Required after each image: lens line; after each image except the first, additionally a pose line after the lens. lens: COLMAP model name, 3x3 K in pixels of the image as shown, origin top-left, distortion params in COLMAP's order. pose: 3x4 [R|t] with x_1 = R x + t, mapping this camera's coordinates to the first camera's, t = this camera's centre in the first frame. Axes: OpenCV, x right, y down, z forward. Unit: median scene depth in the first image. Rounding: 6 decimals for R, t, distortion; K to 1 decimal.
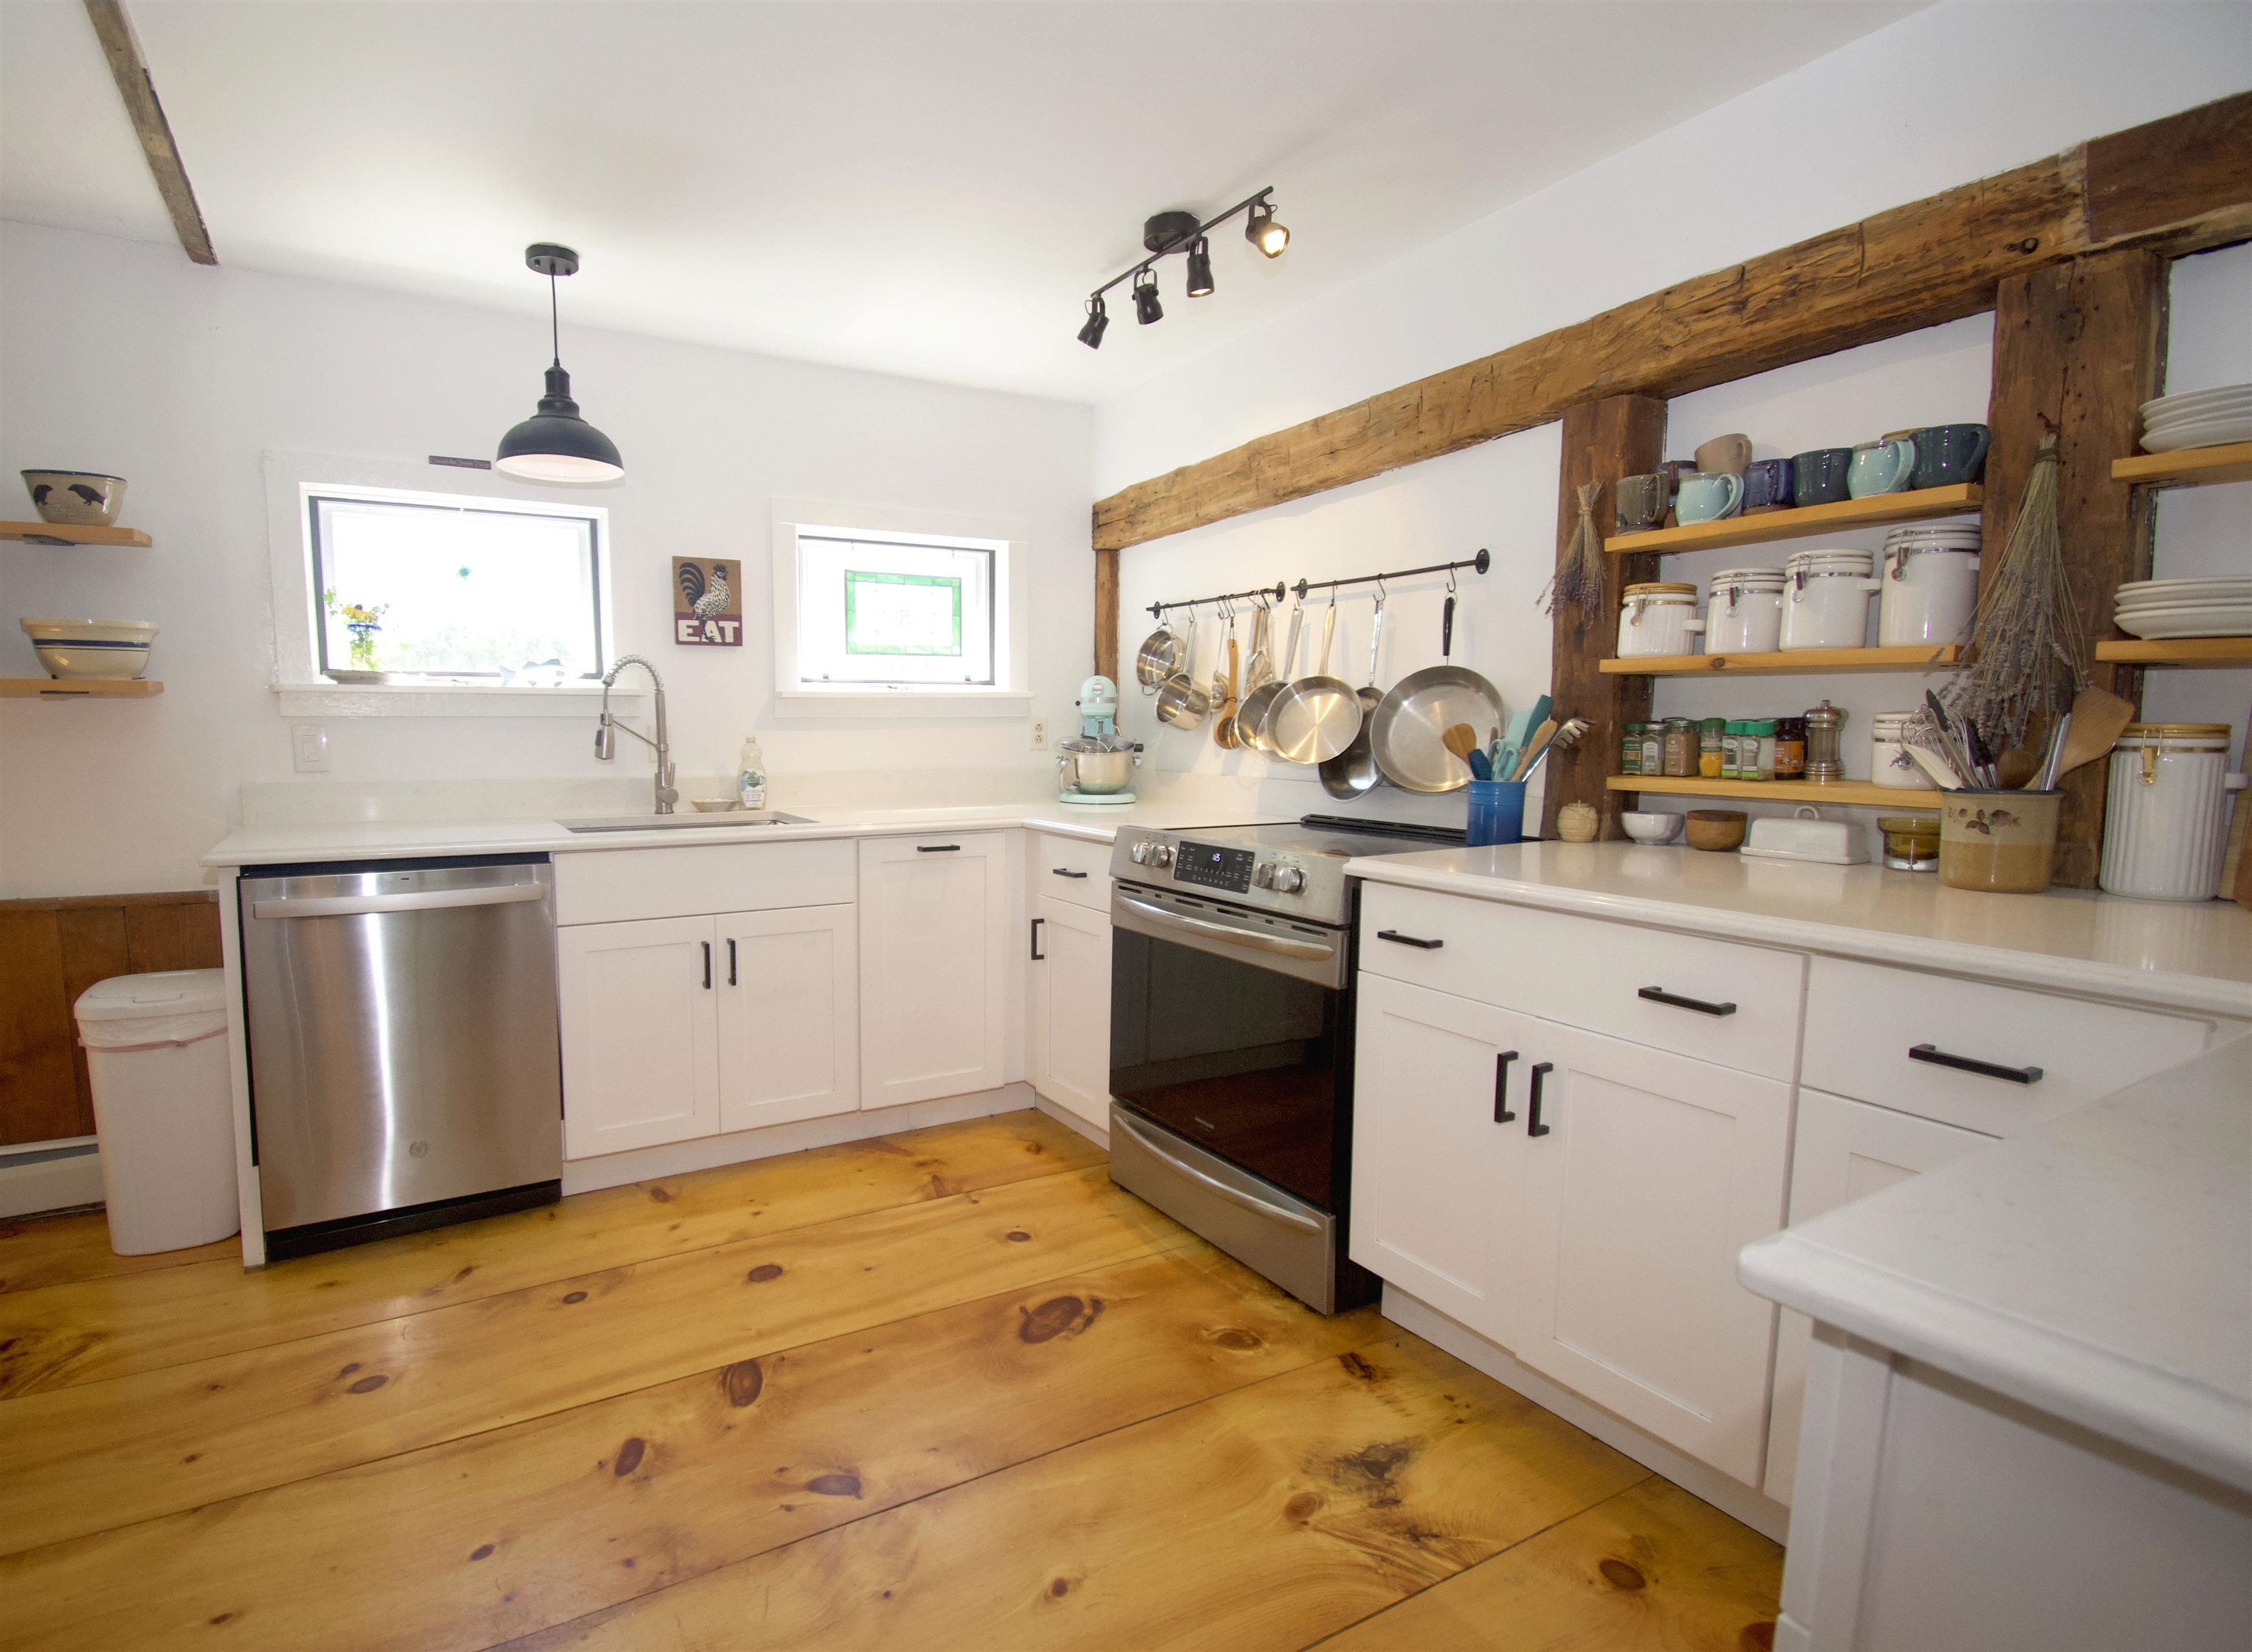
lens RADIAL K [[1096.9, 0, 1124.7], [0, 1096.9, 825.8], [0, 0, 1]] dist [-0.000583, -0.000248]
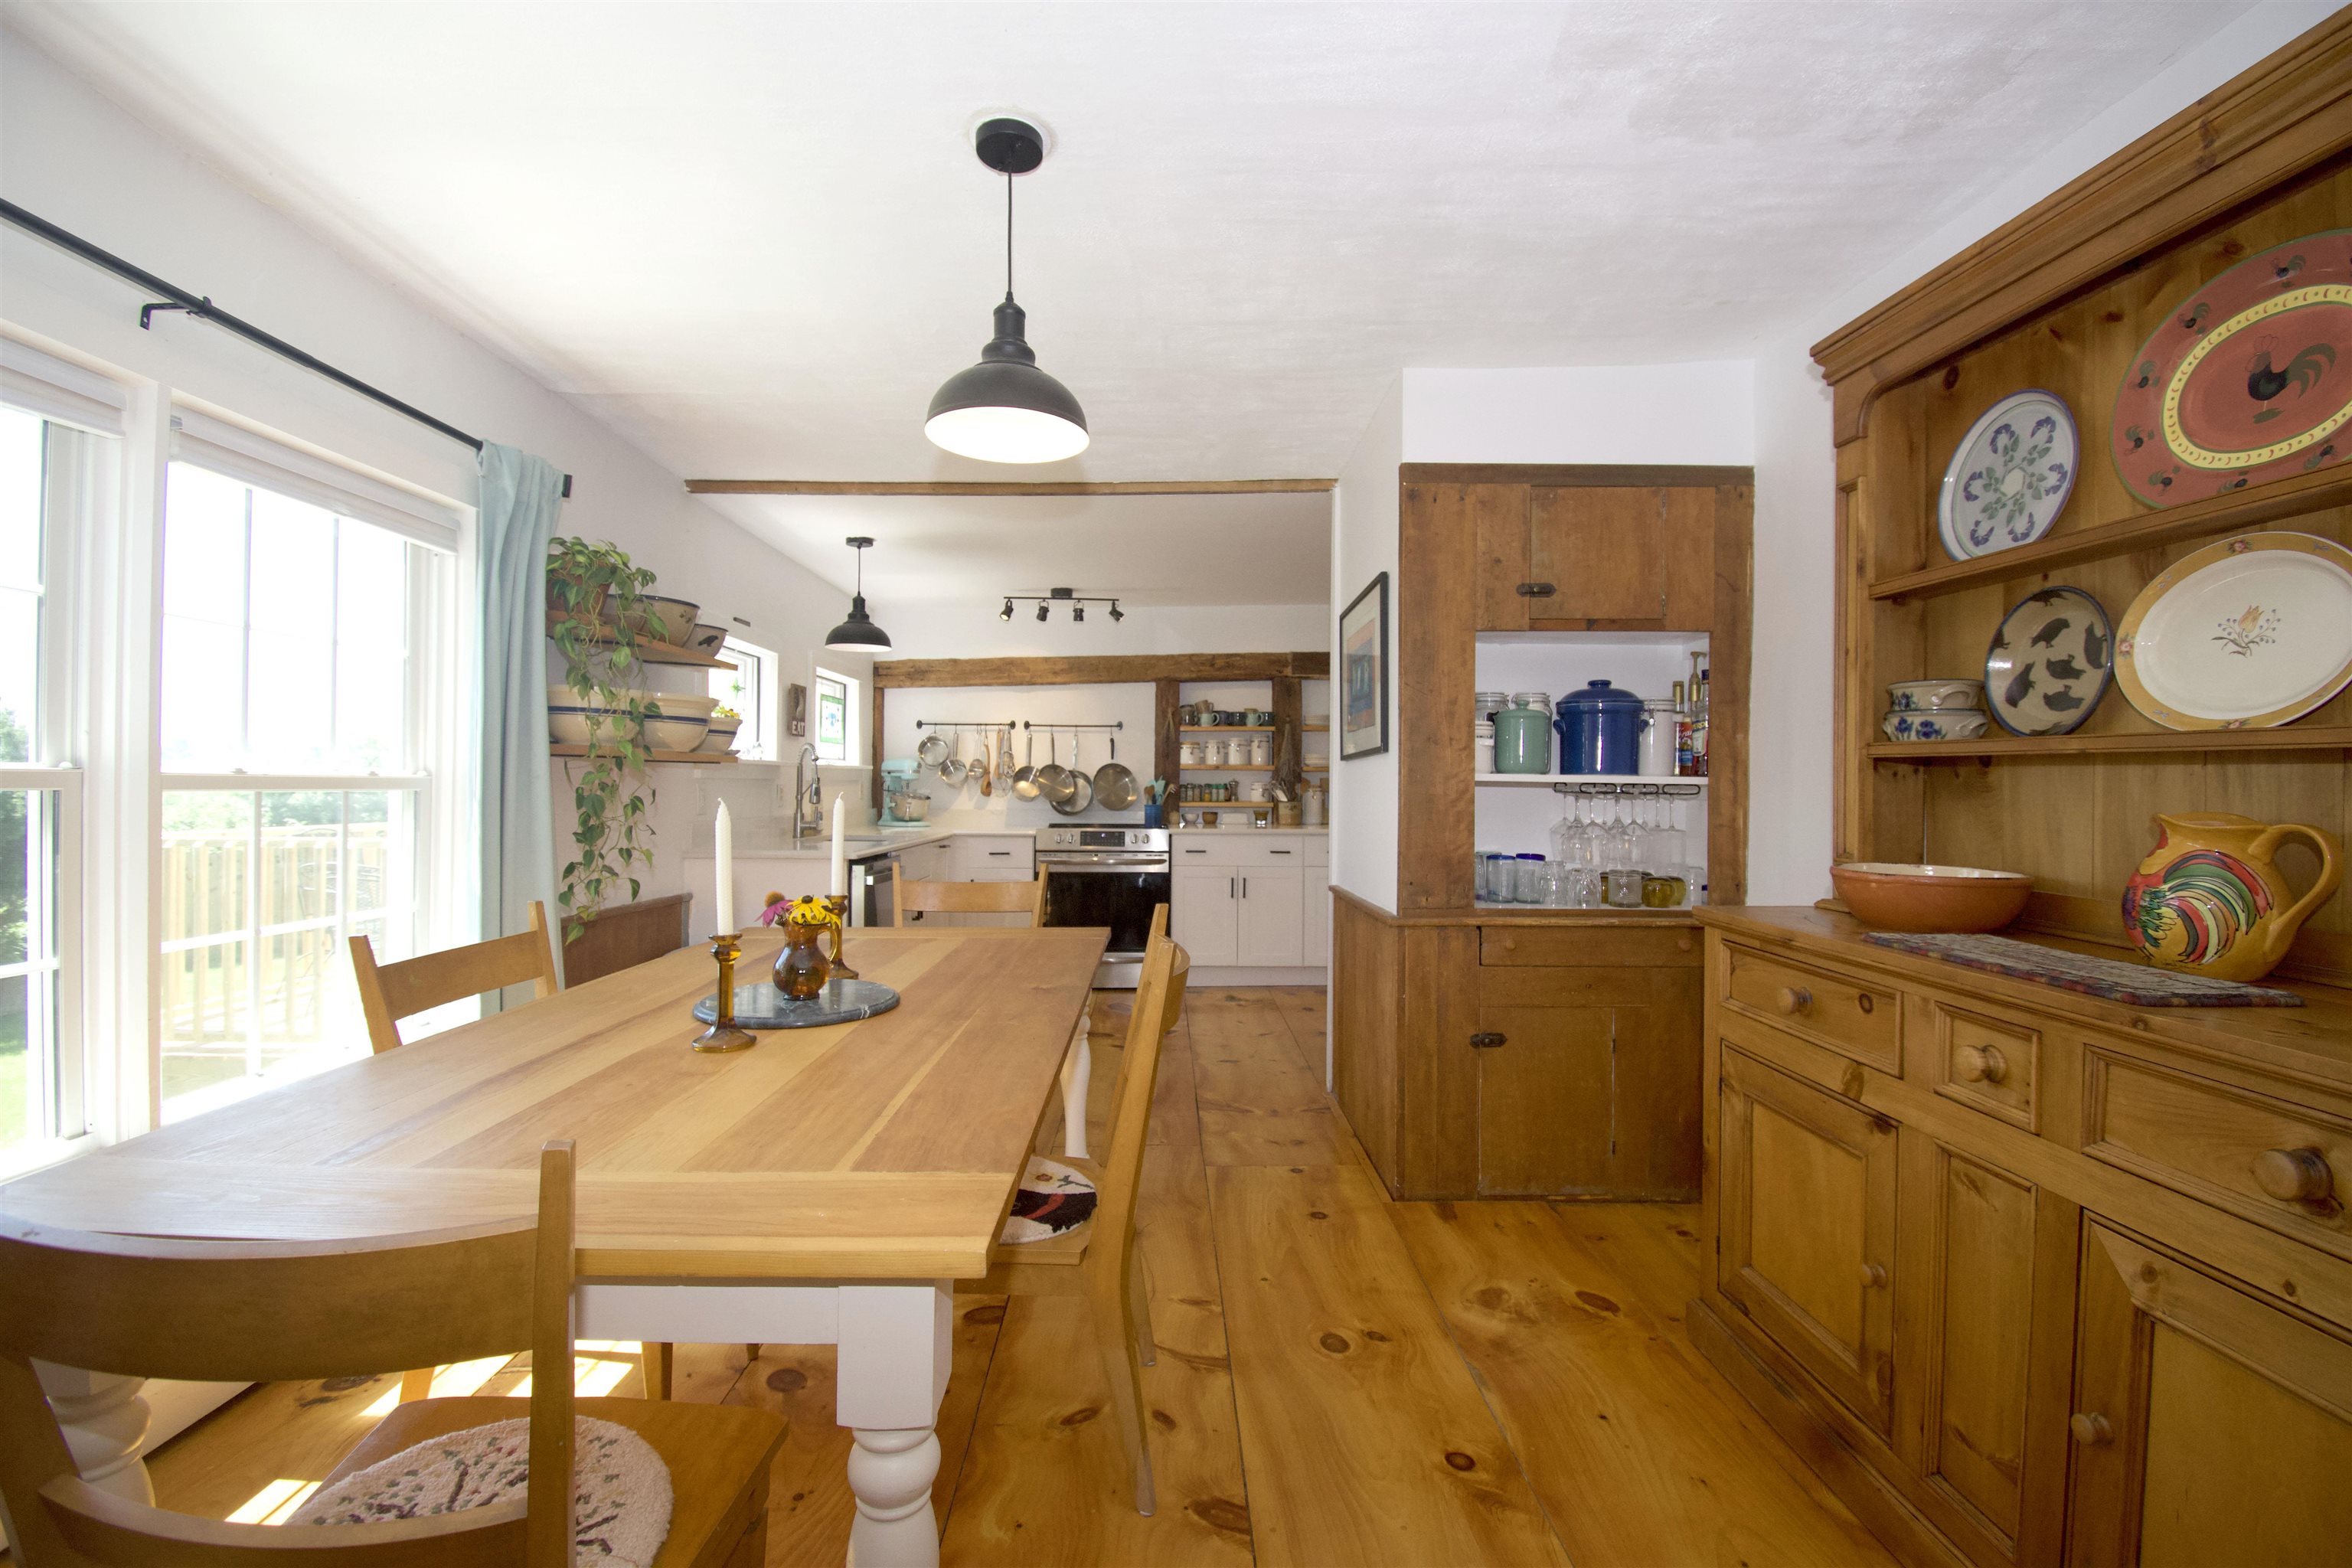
lens RADIAL K [[1070.1, 0, 1171.4], [0, 1070.1, 781.7], [0, 0, 1]] dist [0.000213, 0.000000]
pose [[0.450899, -0.003806, 0.892567, -2.216798], [0.077961, 0.996337, -0.035135, 0.001345], [-0.889164, 0.085428, 0.449544, -0.328844]]
